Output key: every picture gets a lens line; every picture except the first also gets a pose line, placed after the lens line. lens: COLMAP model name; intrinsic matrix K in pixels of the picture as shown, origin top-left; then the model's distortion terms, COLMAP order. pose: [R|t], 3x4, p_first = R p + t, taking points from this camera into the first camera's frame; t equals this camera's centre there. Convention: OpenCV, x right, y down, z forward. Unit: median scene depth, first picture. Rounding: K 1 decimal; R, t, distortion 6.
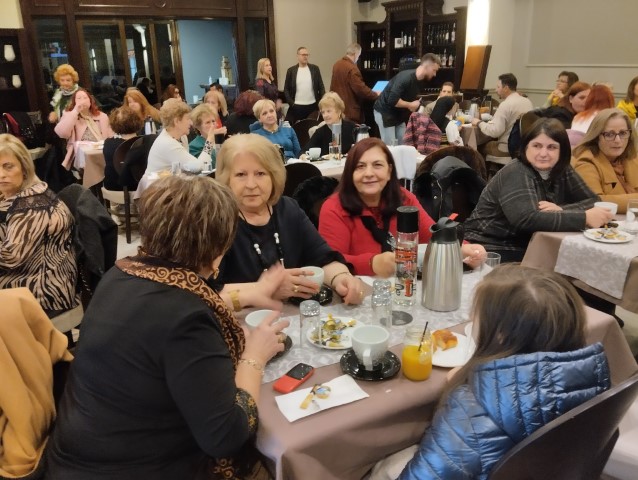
lens RADIAL K [[545.4, 0, 316.1], [0, 545.4, 241.2], [0, 0, 1]] dist [0.040545, -0.067748]
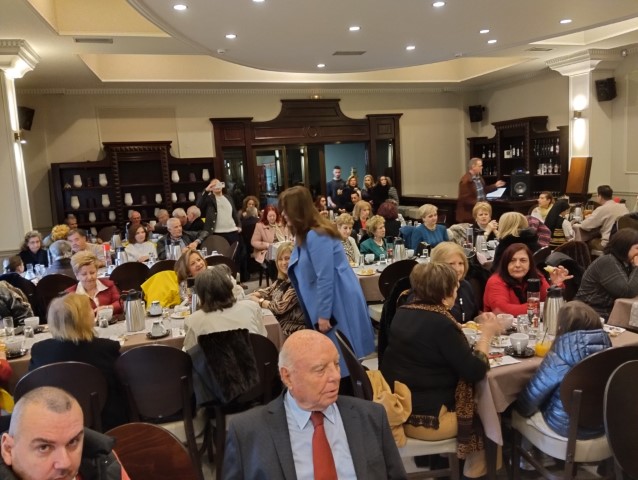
lens RADIAL K [[545.4, 0, 315.4], [0, 545.4, 237.4], [0, 0, 1]] dist [0.040545, -0.067748]
pose [[0.982900, -0.006164, -0.184037, -0.042709], [-0.026089, 0.984696, -0.172315, 0.026363], [0.182282, 0.174169, 0.967697, -0.191242]]
